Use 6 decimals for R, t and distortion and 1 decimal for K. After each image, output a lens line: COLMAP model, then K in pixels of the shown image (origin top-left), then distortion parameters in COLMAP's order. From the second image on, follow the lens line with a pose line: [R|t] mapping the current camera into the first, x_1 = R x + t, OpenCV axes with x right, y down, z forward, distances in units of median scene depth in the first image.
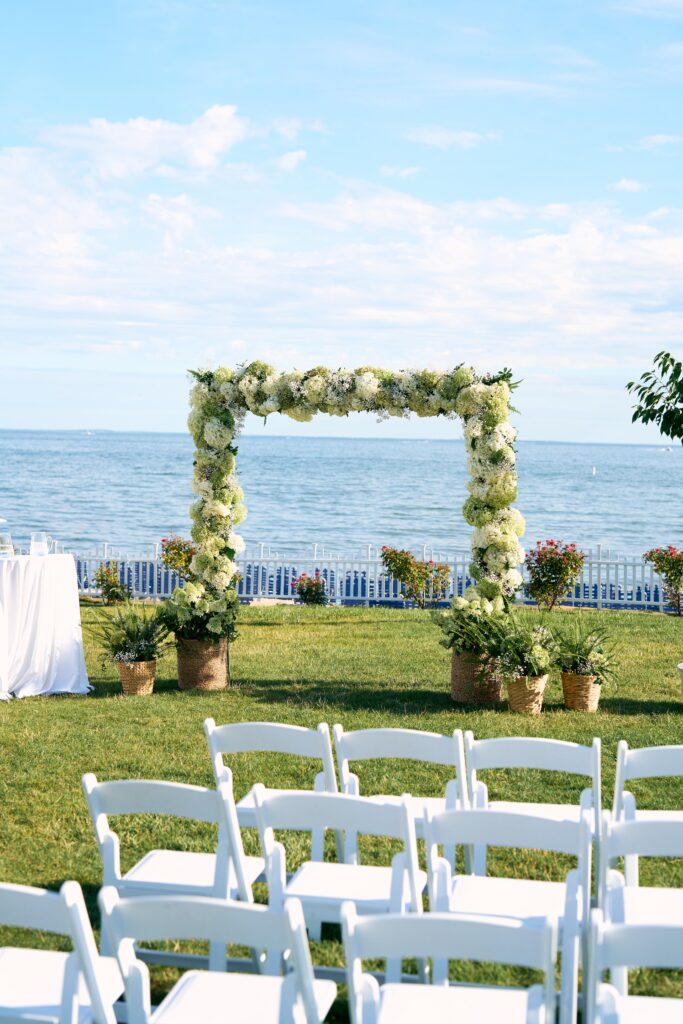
lens RADIAL K [[1375.7, 0, 341.9], [0, 1375.7, 496.2], [0, 0, 1]] dist [0.009543, 0.024257]
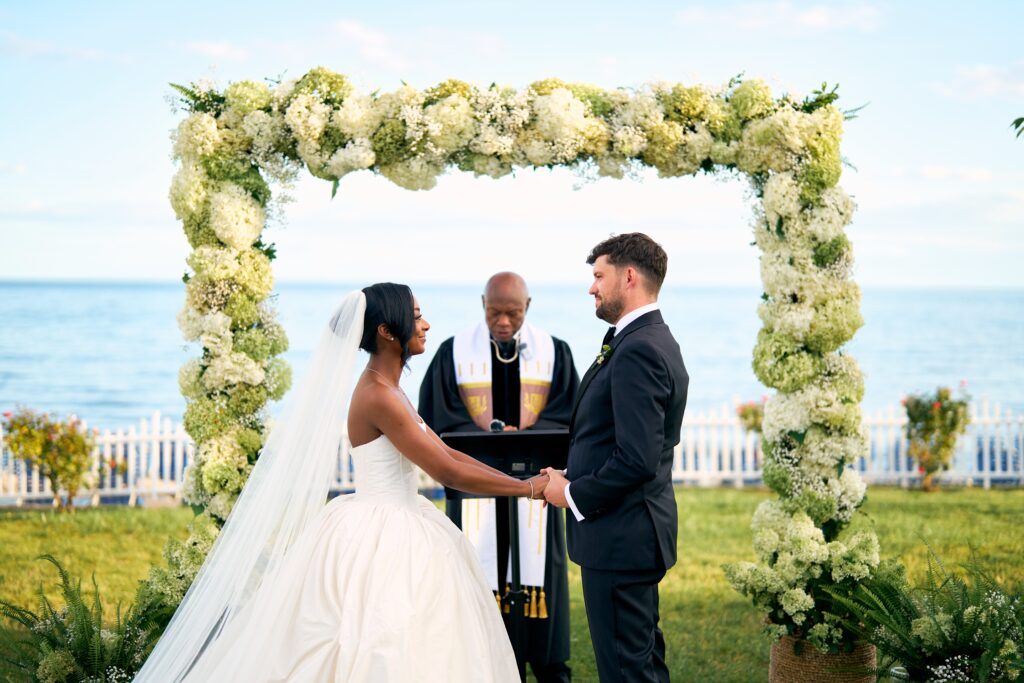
lens RADIAL K [[1375.7, 0, 512.0], [0, 1375.7, 341.5], [0, 0, 1]] dist [0.009543, 0.024257]
pose [[0.961219, -0.026285, 0.274531, -0.134979], [0.025048, 0.999654, 0.008013, -0.002386], [-0.274647, -0.000826, 0.961545, 0.511972]]
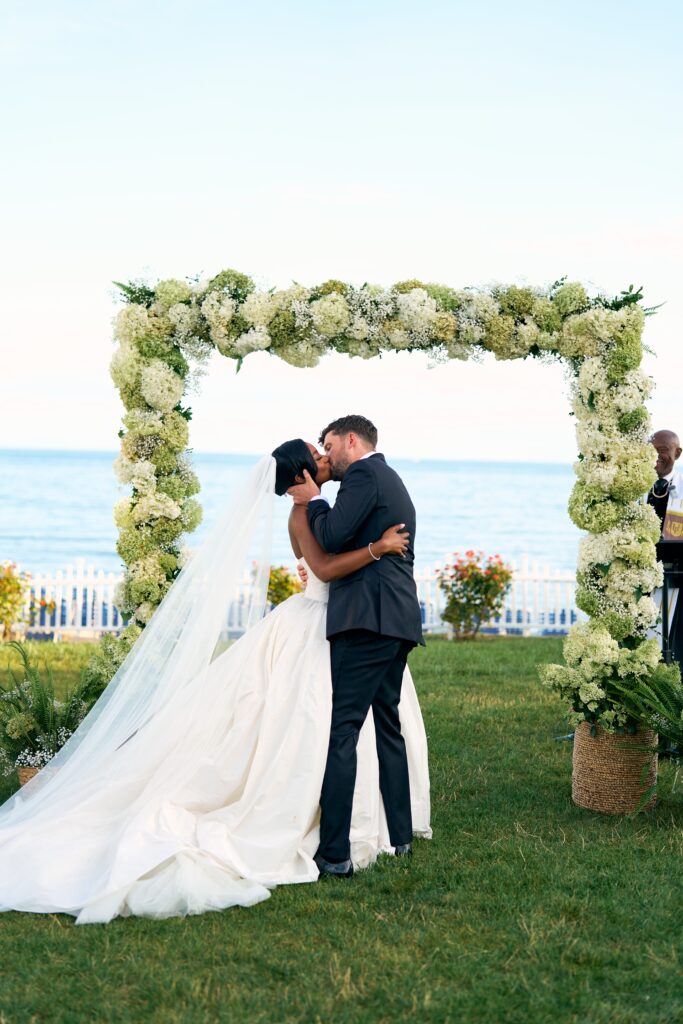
lens RADIAL K [[1375.7, 0, 341.9], [0, 1375.7, 496.2], [0, 0, 1]] dist [0.009543, 0.024257]
pose [[0.975502, -0.004081, 0.219954, -0.151381], [0.005922, 0.999953, -0.007712, 0.009964], [-0.219912, 0.008826, 0.975480, 0.383207]]
